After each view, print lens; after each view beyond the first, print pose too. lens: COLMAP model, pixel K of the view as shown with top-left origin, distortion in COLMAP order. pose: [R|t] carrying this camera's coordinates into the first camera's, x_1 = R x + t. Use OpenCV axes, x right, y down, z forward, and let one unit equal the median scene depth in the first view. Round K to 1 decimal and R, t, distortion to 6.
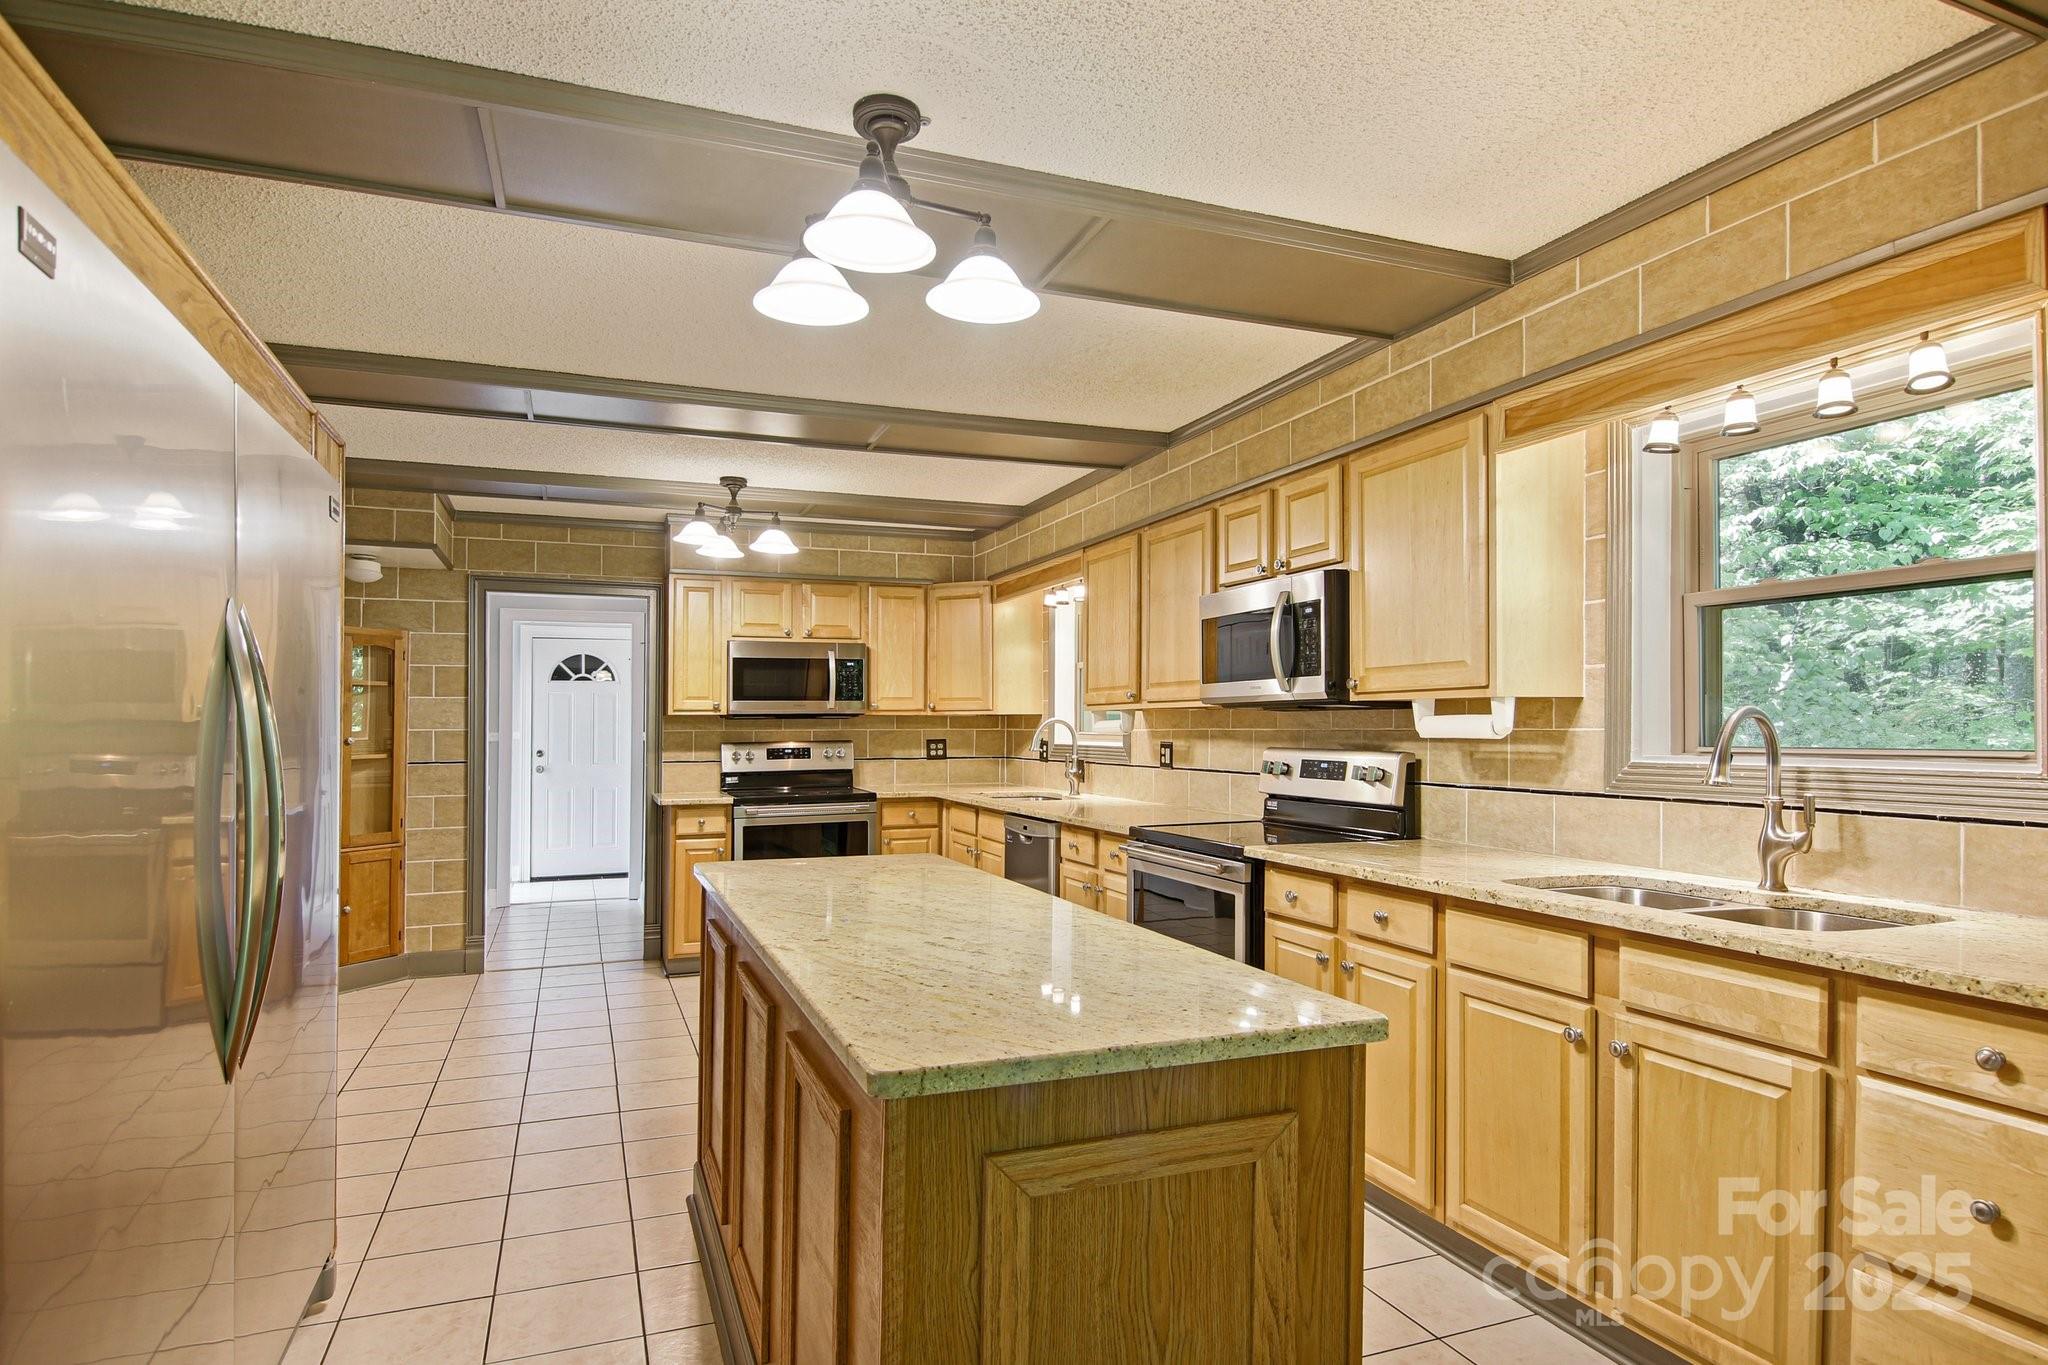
lens RADIAL K [[1154.6, 0, 1014.0], [0, 1154.6, 728.6], [0, 0, 1]] dist [0.007523, -0.018065]
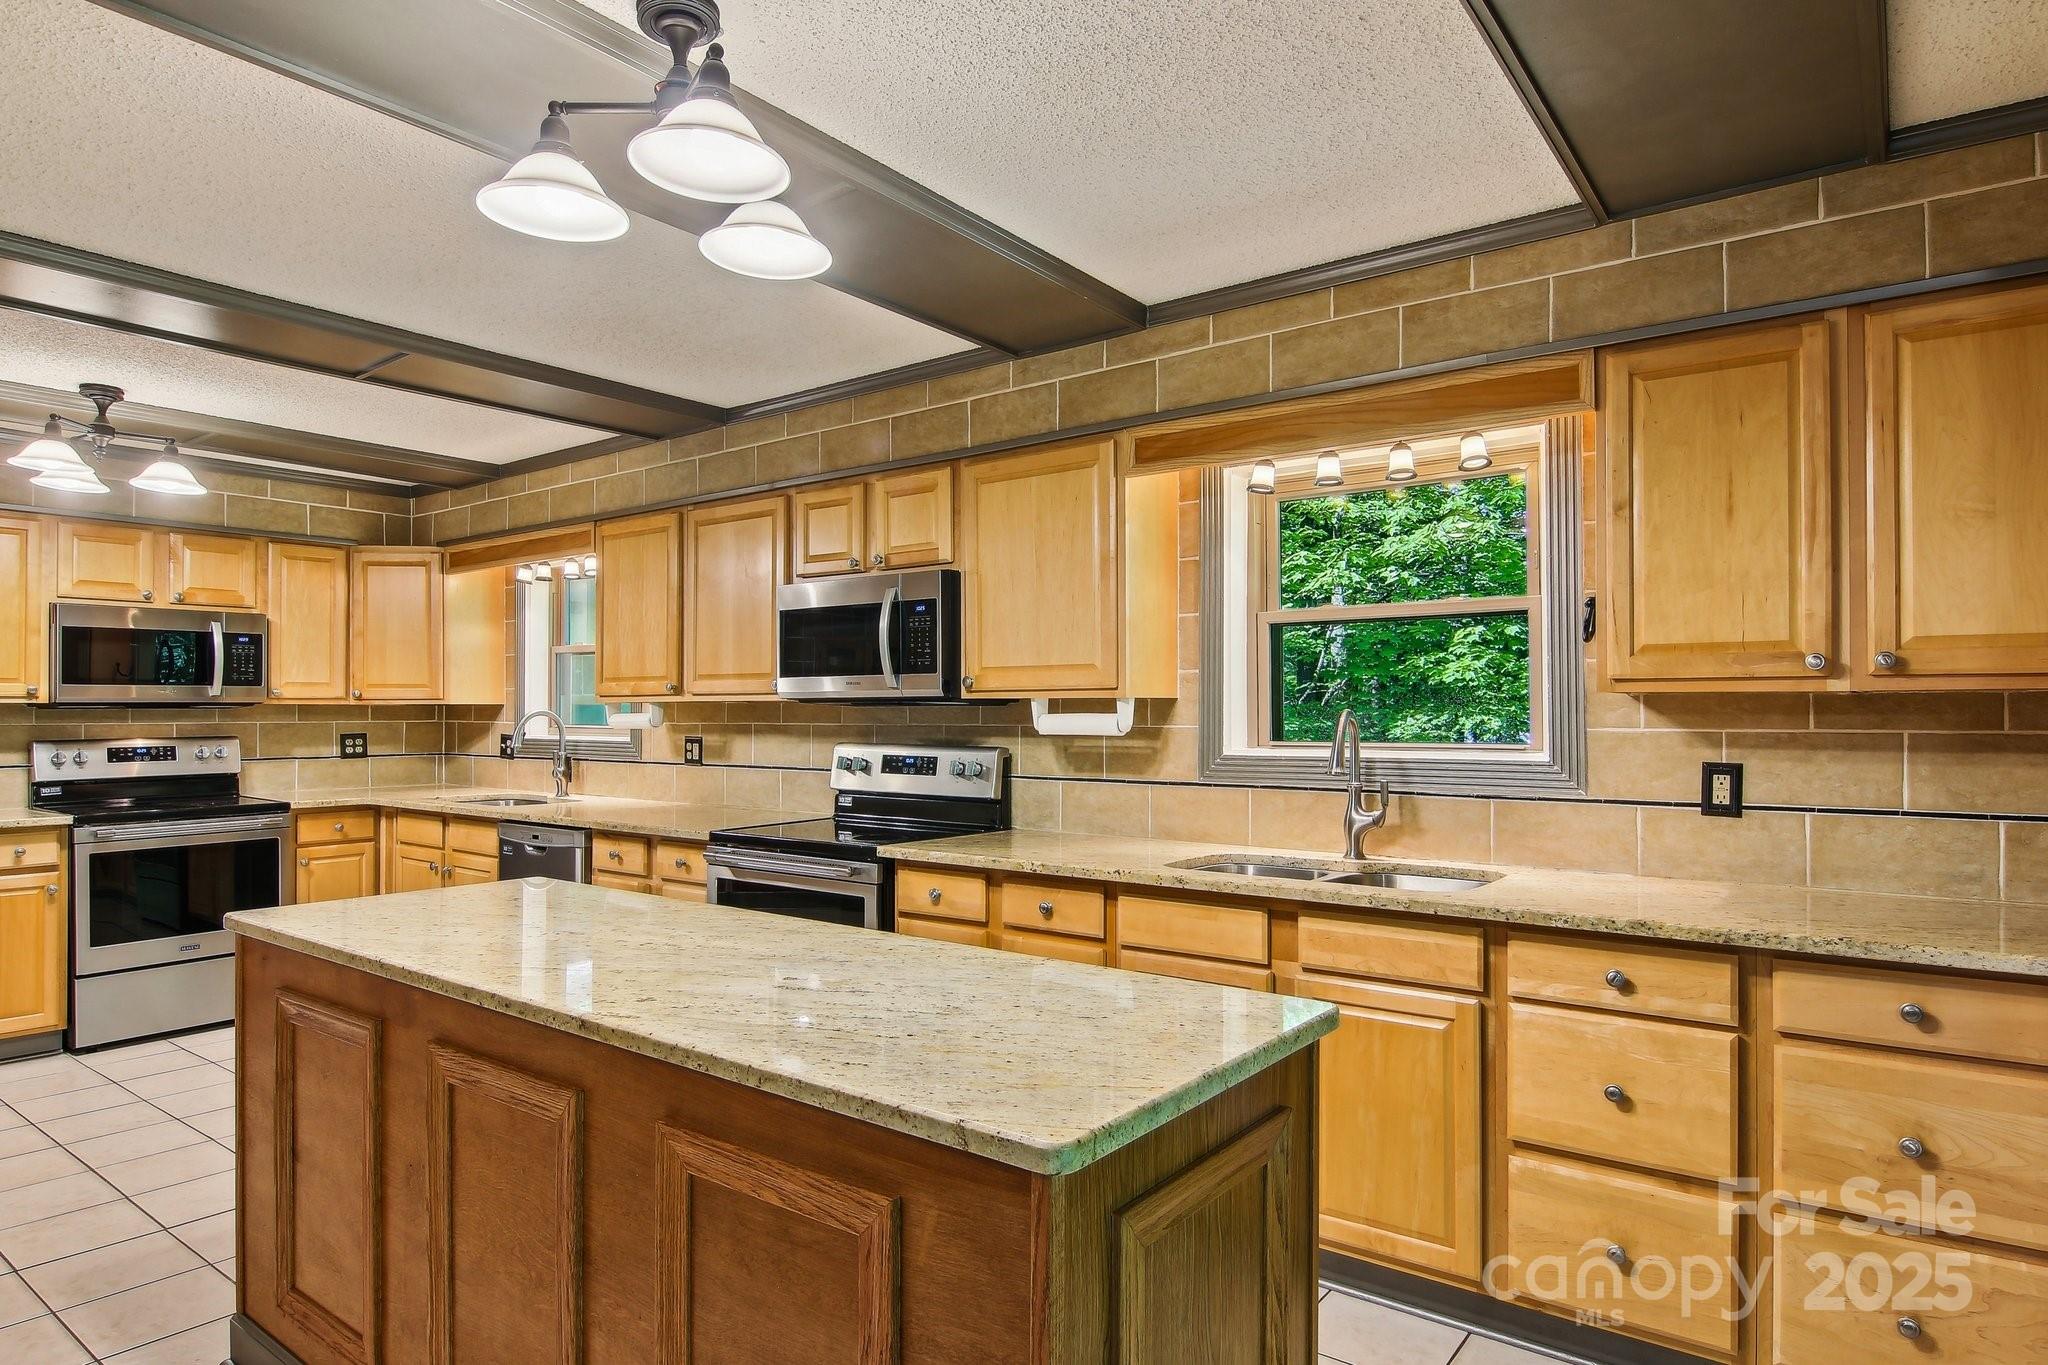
lens RADIAL K [[1168.6, 0, 1011.1], [0, 1168.6, 703.7], [0, 0, 1]] dist [0.005992, -0.019125]
pose [[0.851704, 0.004416, 0.524004, -0.192422], [-0.000004, 0.999965, -0.008421, -0.009380], [-0.524023, 0.007170, 0.851674, 0.082309]]
